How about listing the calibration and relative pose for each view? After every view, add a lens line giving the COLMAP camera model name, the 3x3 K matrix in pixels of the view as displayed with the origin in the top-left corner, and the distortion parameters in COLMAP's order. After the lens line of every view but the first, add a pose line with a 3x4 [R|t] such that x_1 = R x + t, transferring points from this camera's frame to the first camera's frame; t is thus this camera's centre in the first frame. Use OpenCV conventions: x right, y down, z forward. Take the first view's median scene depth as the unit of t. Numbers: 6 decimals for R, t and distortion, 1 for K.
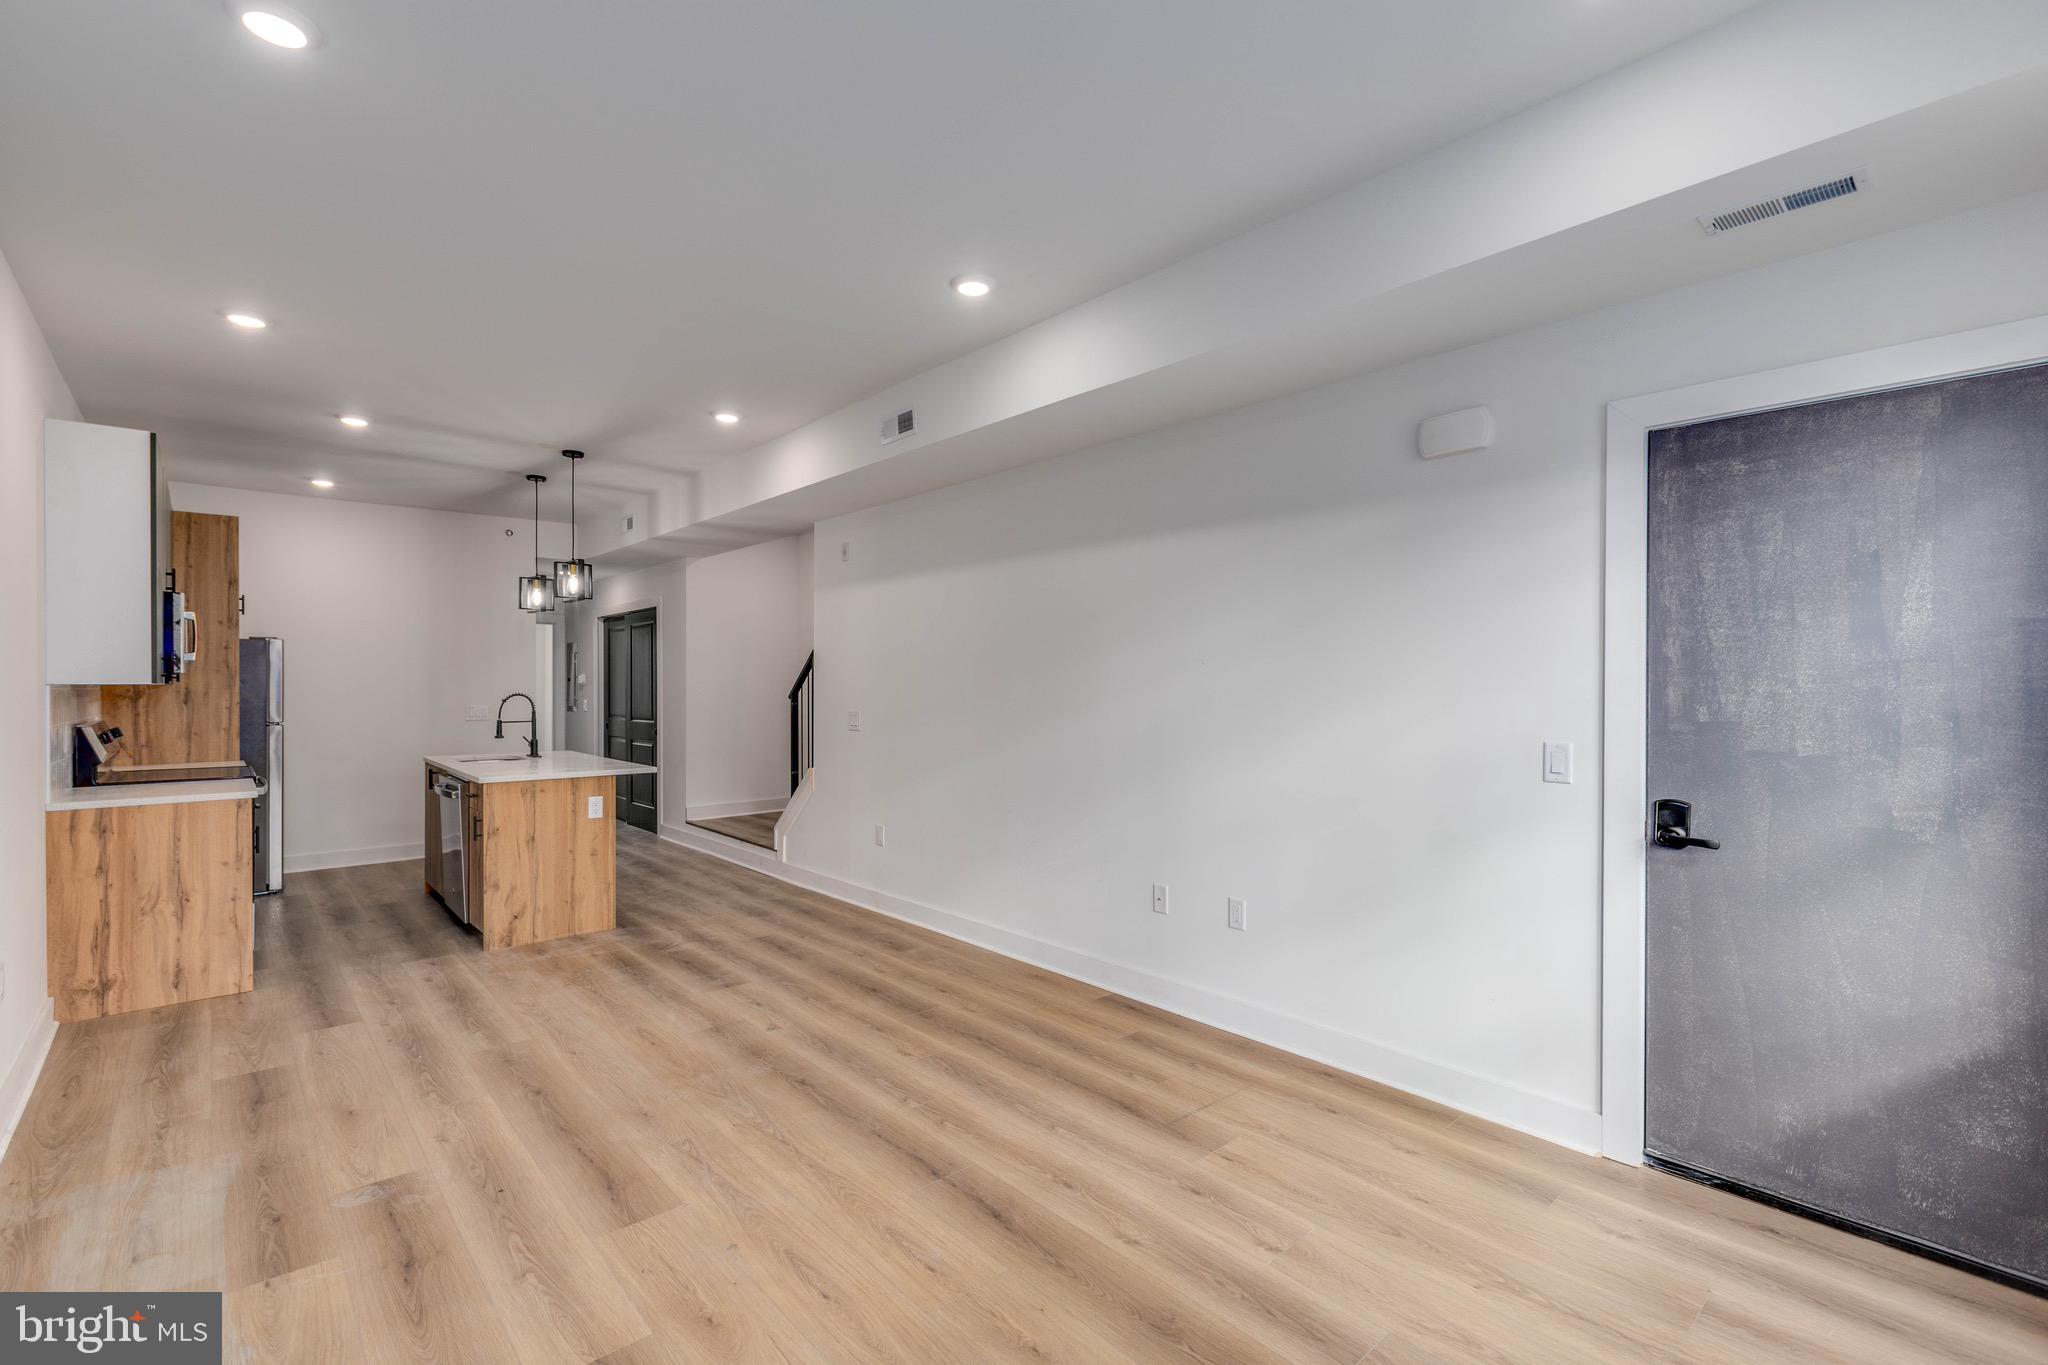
lens RADIAL K [[908.1, 0, 1029.6], [0, 908.1, 681.7], [0, 0, 1]] dist [0.004444, -0.001854]
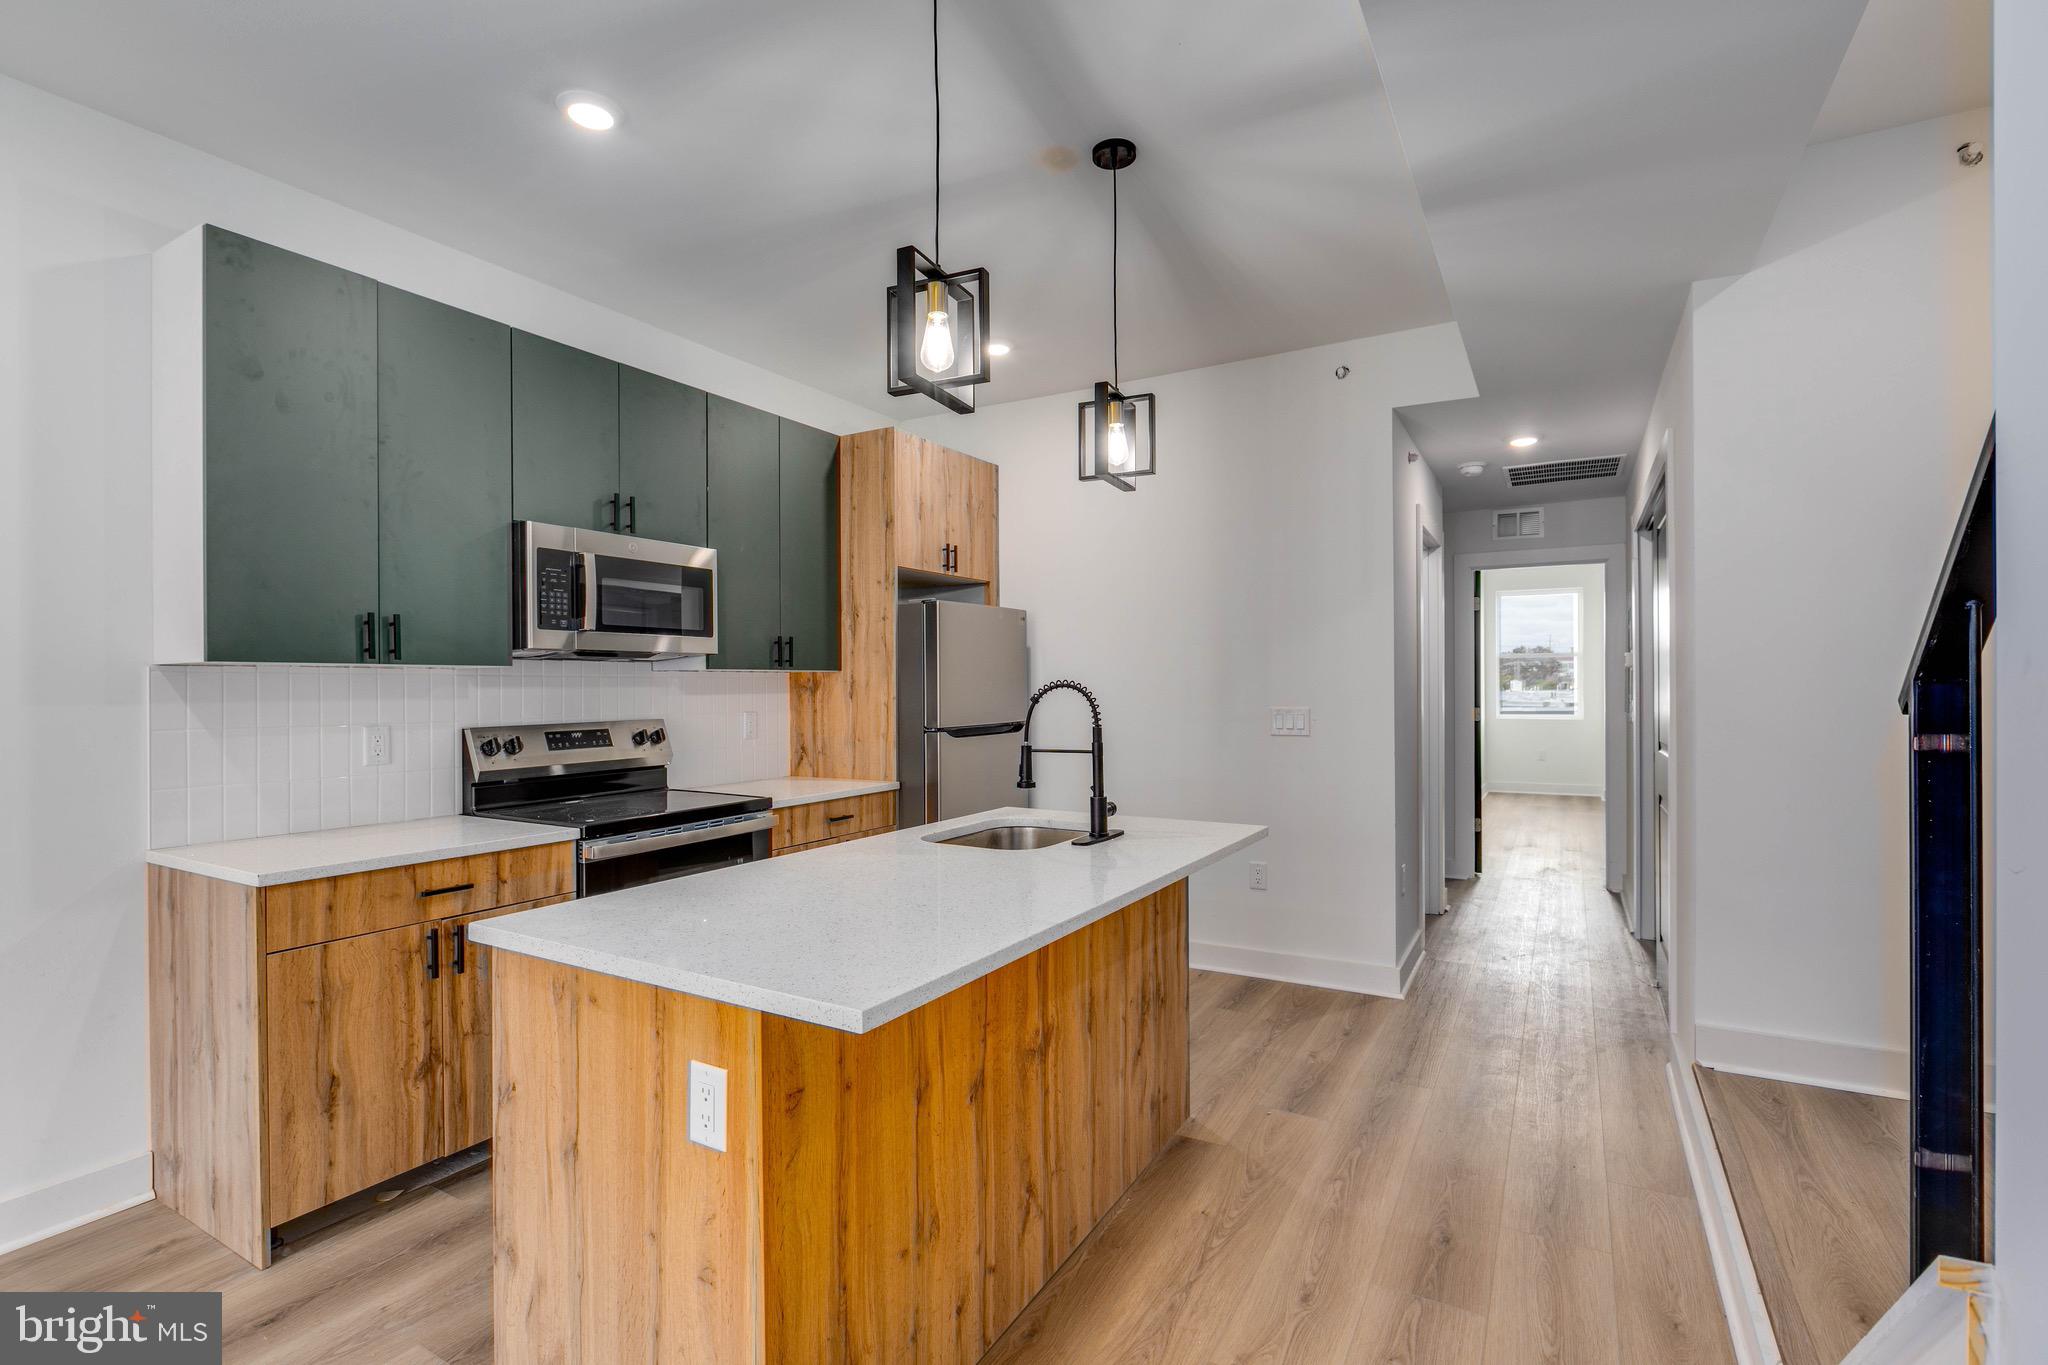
lens RADIAL K [[940.7, 0, 1023.9], [0, 940.7, 683.6], [0, 0, 1]] dist [-0.007905, 0.002303]
pose [[0.305787, -0.001997, -0.952098, -0.240340], [0.007950, 0.999968, 0.000456, 0.019297], [0.952067, -0.007709, 0.305793, 1.286862]]
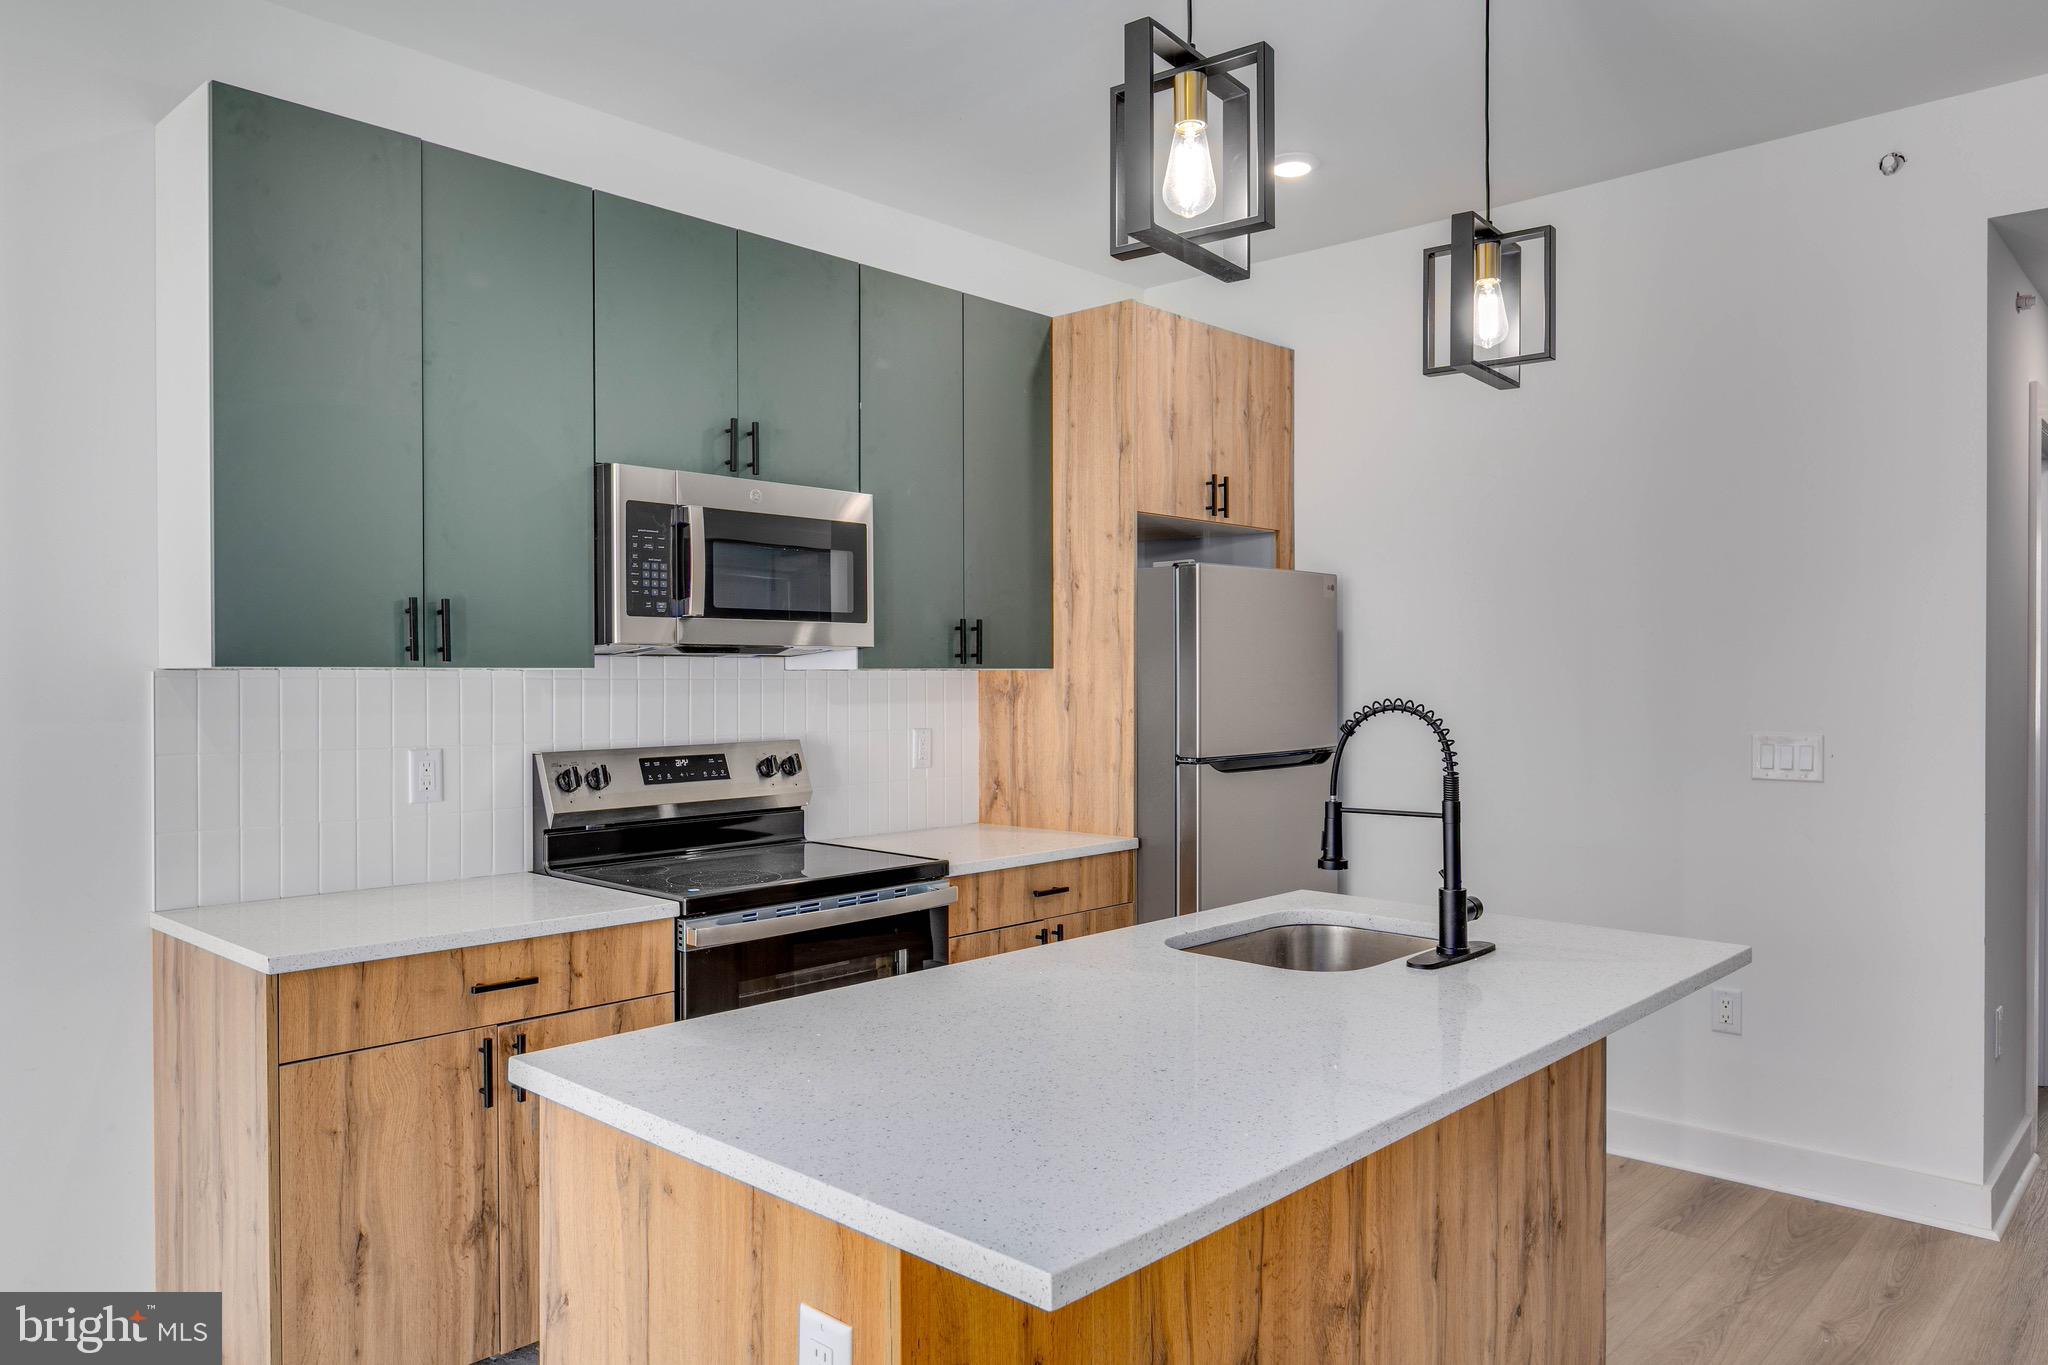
lens RADIAL K [[1385.0, 0, 1022.8], [0, 1385.0, 685.4], [0, 0, 1]] dist [-0.003794, 0.004945]
pose [[0.089135, 0.010307, -0.995966, -0.273270], [0.003599, 0.999937, 0.010670, 0.004817], [0.996013, -0.004535, 0.089092, 1.299467]]
